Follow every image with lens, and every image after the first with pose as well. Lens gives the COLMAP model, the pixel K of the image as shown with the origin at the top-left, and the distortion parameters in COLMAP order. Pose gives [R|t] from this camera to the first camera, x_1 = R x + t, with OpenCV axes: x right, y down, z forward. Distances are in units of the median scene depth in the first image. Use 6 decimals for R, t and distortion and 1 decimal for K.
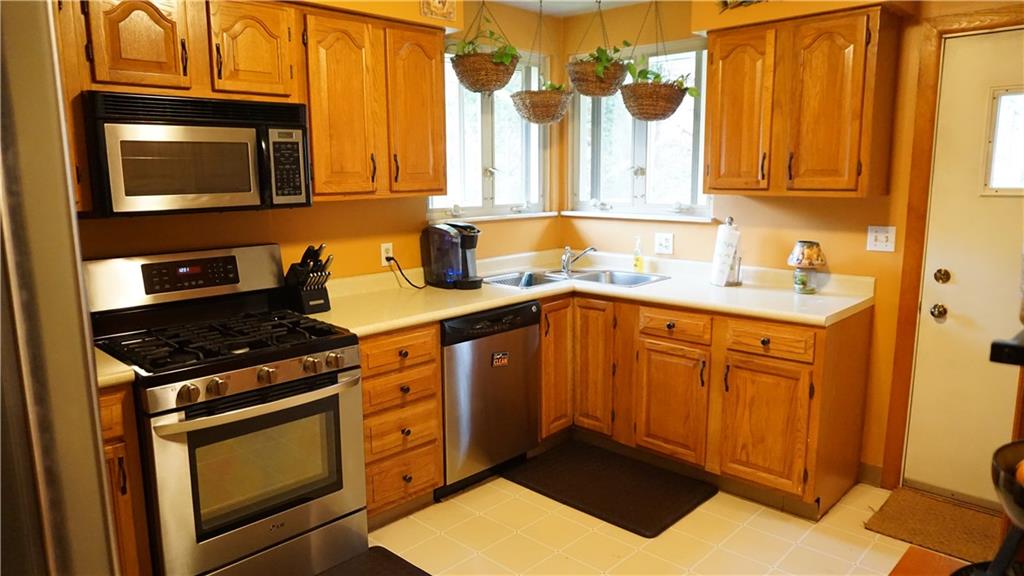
lens RADIAL K [[683.4, 0, 514.3], [0, 683.4, 284.9], [0, 0, 1]] dist [-0.050385, 0.038316]
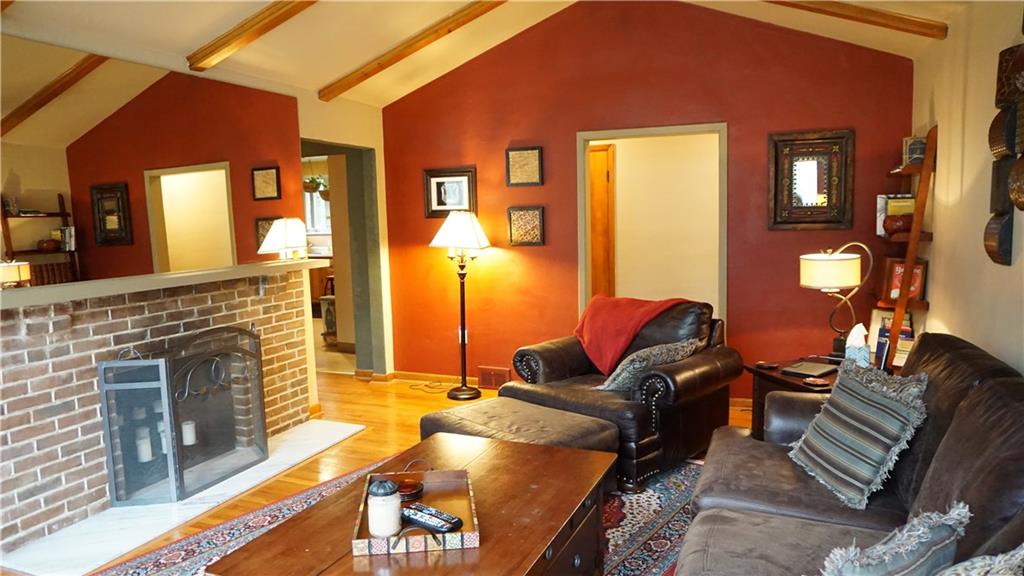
lens RADIAL K [[683.4, 0, 513.0], [0, 683.4, 281.4], [0, 0, 1]] dist [-0.050385, 0.038316]
pose [[0.928977, -0.049995, 0.366747, -0.228274], [0.076193, 0.995445, -0.057301, 0.467811], [-0.362212, 0.081175, 0.928555, -2.771081]]
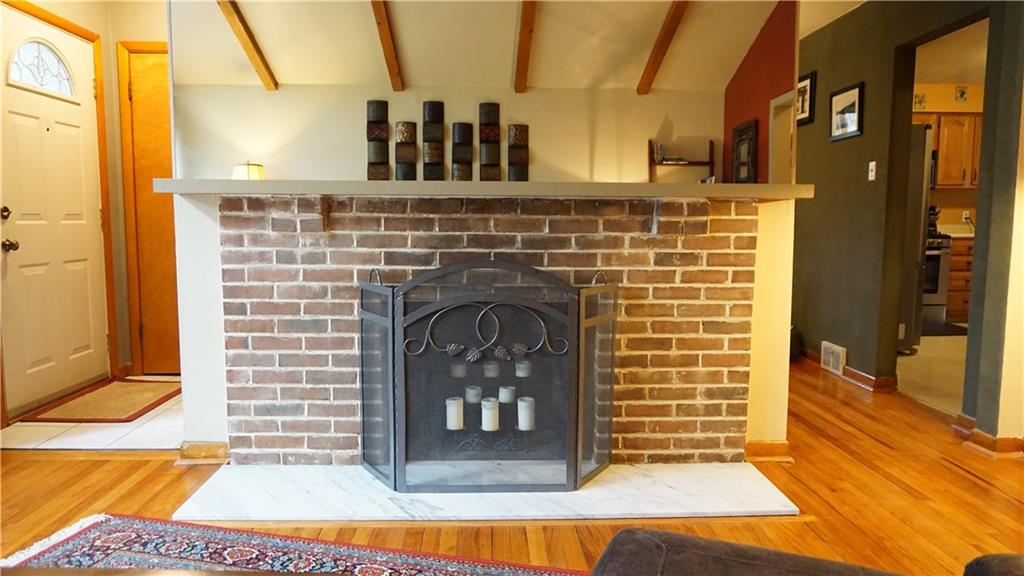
lens RADIAL K [[683.4, 0, 510.8], [0, 683.4, 281.9], [0, 0, 1]] dist [-0.050385, 0.038316]
pose [[0.717032, 0.082245, -0.692171, 0.346821], [-0.127245, 0.991773, -0.013971, 0.473711], [0.685327, 0.098093, 0.721598, -1.913628]]
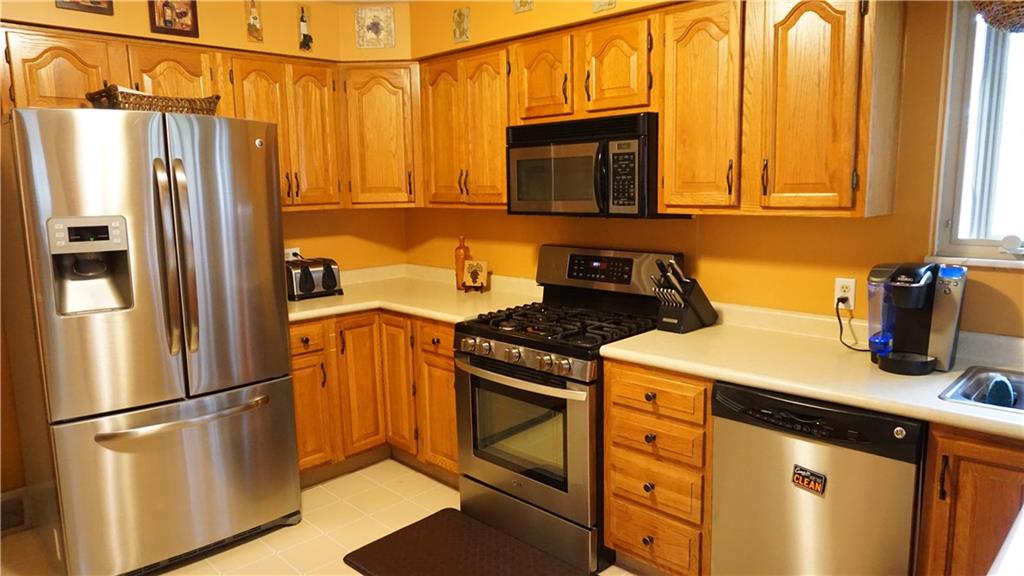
lens RADIAL K [[683.4, 0, 512.0], [0, 683.4, 287.9], [0, 0, 1]] dist [-0.050385, 0.038316]
pose [[-0.026325, 0.158713, -0.986974, 0.668943], [-0.146848, 0.975991, 0.160864, -0.144445], [0.988809, 0.149170, -0.002387, 0.819257]]
